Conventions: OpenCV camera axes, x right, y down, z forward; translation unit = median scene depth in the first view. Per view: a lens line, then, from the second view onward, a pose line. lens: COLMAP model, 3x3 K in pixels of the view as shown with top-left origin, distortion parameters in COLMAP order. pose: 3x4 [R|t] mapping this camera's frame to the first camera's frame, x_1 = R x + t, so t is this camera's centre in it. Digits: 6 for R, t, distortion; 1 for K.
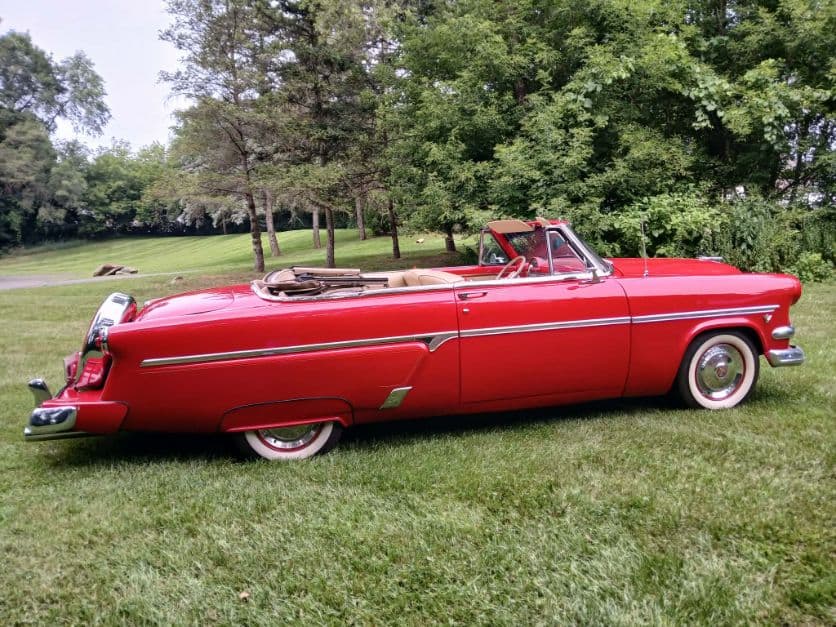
lens RADIAL K [[654.1, 0, 424.4], [0, 654.1, 316.9], [0, 0, 1]] dist [0.115589, -0.241380]
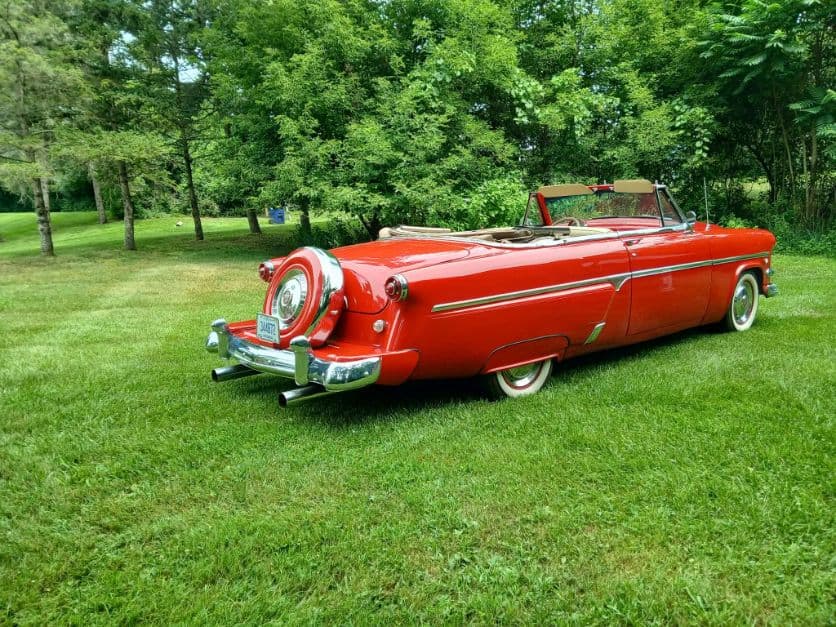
lens RADIAL K [[654.1, 0, 424.4], [0, 654.1, 316.9], [0, 0, 1]] dist [0.115589, -0.241380]
pose [[0.893509, -0.057033, 0.445408, -0.272731], [0.051245, 0.998372, 0.025038, 0.017662], [-0.446111, 0.000453, 0.894978, 0.039009]]
